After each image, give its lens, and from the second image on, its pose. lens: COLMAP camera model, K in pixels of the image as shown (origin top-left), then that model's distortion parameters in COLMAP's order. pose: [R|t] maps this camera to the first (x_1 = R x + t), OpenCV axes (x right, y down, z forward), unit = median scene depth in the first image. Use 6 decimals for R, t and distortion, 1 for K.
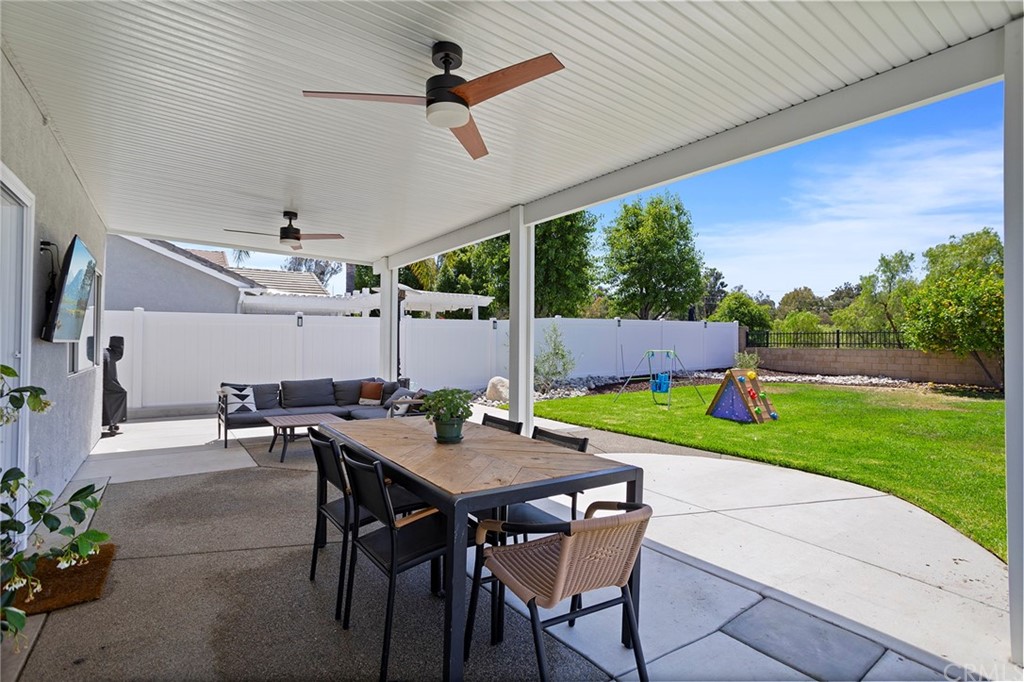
lens RADIAL K [[499.1, 0, 517.0], [0, 499.1, 326.4], [0, 0, 1]] dist [-0.022743, 0.016821]
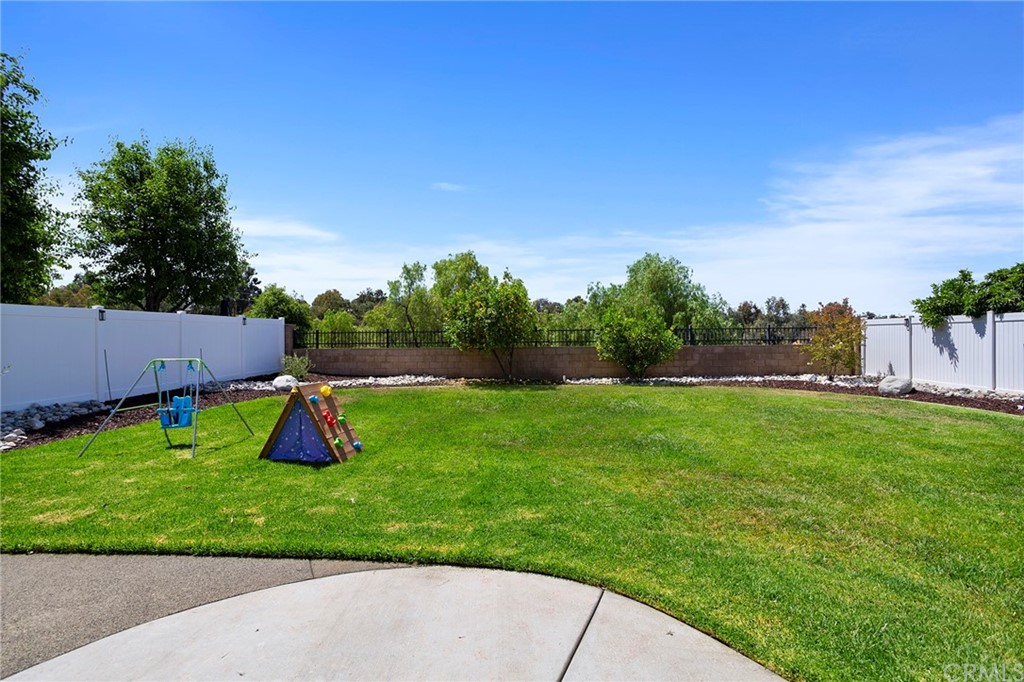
lens RADIAL K [[499.1, 0, 507.7], [0, 499.1, 335.5], [0, 0, 1]] dist [-0.022743, 0.016821]
pose [[0.648111, -0.001727, 0.761544, 0.057268], [-0.012777, 0.999832, 0.013142, 0.004128], [-0.761439, -0.018248, 0.647980, 0.195650]]
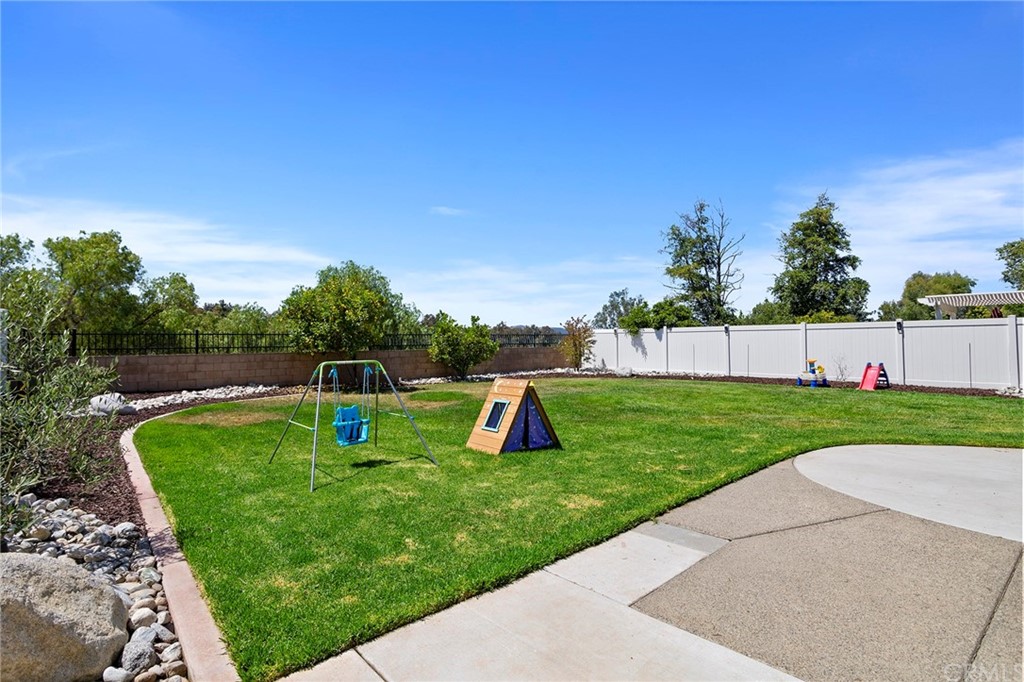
lens RADIAL K [[499.1, 0, 517.7], [0, 499.1, 332.9], [0, 0, 1]] dist [-0.022743, 0.016821]
pose [[-0.064876, 0.016861, 0.997751, -0.179547], [-0.018852, 0.999658, -0.018119, 0.015655], [-0.997715, -0.019985, -0.064536, 0.567667]]
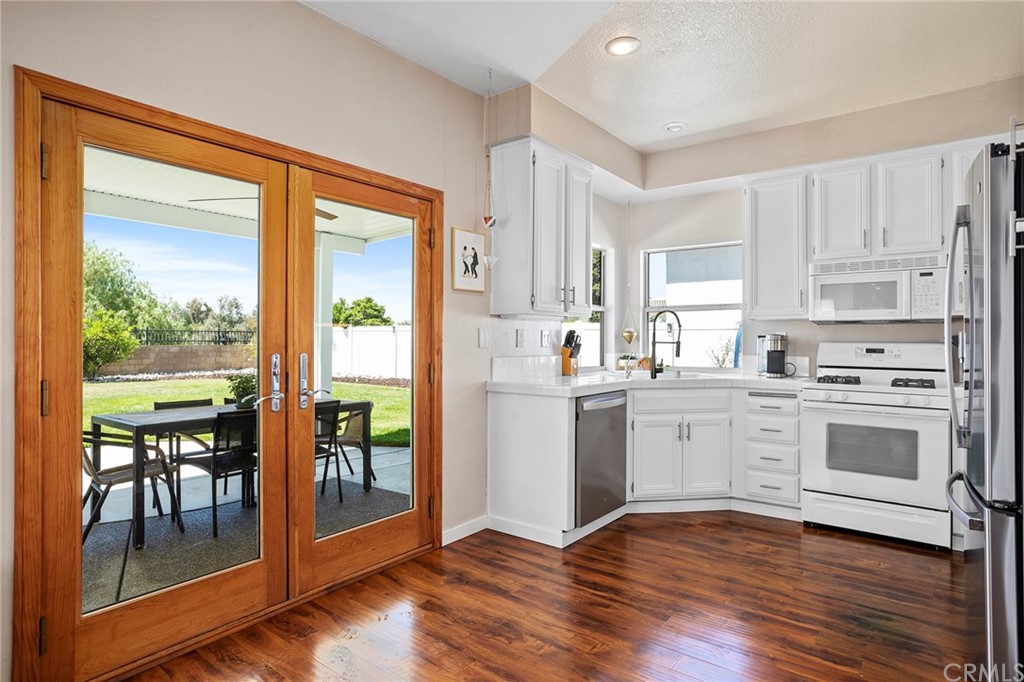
lens RADIAL K [[561.4, 0, 497.2], [0, 561.4, 335.4], [0, 0, 1]] dist [0.006182, 0.006033]
pose [[-0.233739, 0.004958, 0.972287, -0.319272], [-0.033960, 0.999335, -0.013260, 0.001052], [-0.971706, -0.036118, -0.233415, 0.106433]]
